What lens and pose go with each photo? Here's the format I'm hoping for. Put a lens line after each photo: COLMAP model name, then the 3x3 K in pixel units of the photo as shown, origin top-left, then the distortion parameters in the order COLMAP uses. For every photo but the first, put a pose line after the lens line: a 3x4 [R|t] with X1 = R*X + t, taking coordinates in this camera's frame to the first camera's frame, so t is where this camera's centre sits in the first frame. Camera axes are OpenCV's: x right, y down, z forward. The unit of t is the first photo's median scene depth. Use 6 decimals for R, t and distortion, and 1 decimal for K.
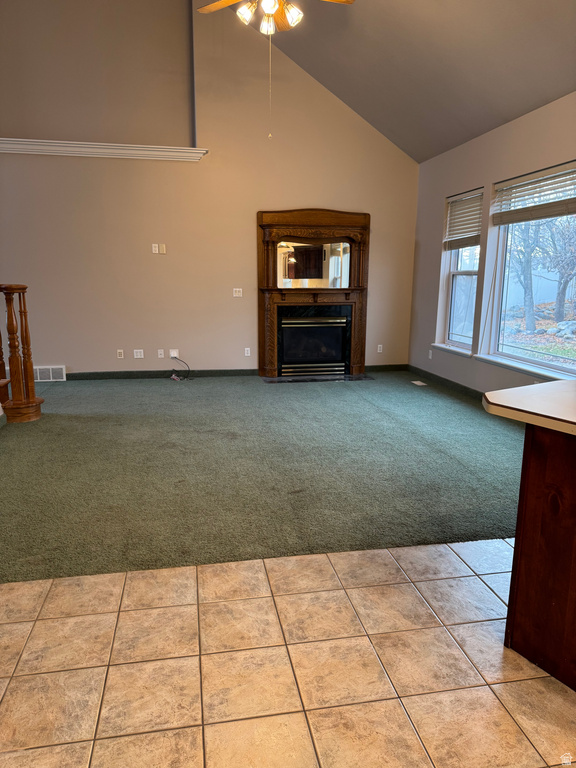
lens RADIAL K [[539.0, 0, 288.0], [0, 539.0, 384.0], [0, 0, 1]] dist [0.058185, -0.004841]
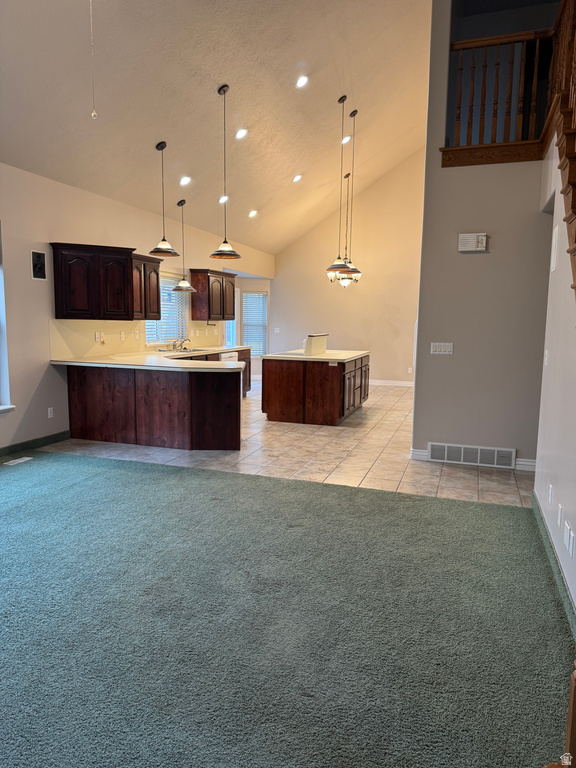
lens RADIAL K [[539.0, 0, 288.0], [0, 539.0, 384.0], [0, 0, 1]] dist [0.058185, -0.004841]
pose [[-0.869131, -0.081185, 0.487873, -1.033193], [0.075776, 0.952931, 0.293565, -0.584143], [-0.488743, 0.292116, -0.822070, 2.733423]]
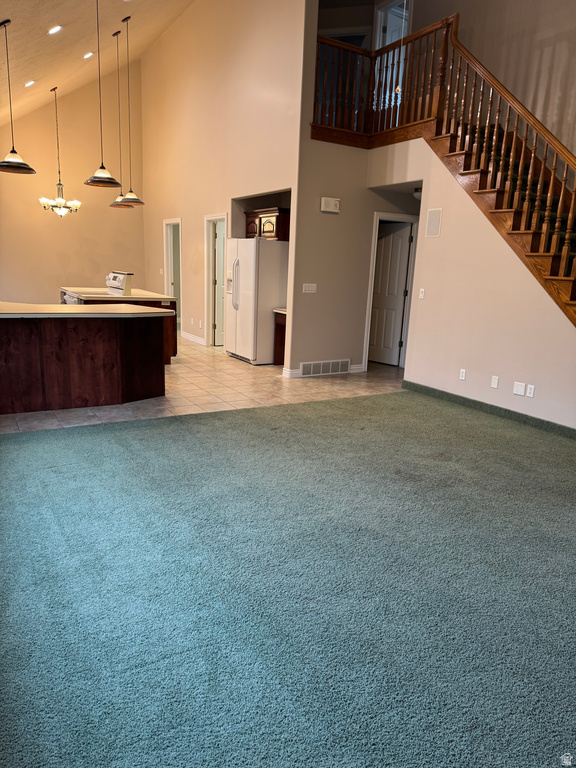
lens RADIAL K [[539.0, 0, 288.0], [0, 539.0, 384.0], [0, 0, 1]] dist [0.058185, -0.004841]
pose [[-0.937036, 0.024834, -0.348349, 0.679625], [-0.120399, 0.913345, 0.388979, -0.652616], [0.327823, 0.406428, -0.852847, 3.152523]]
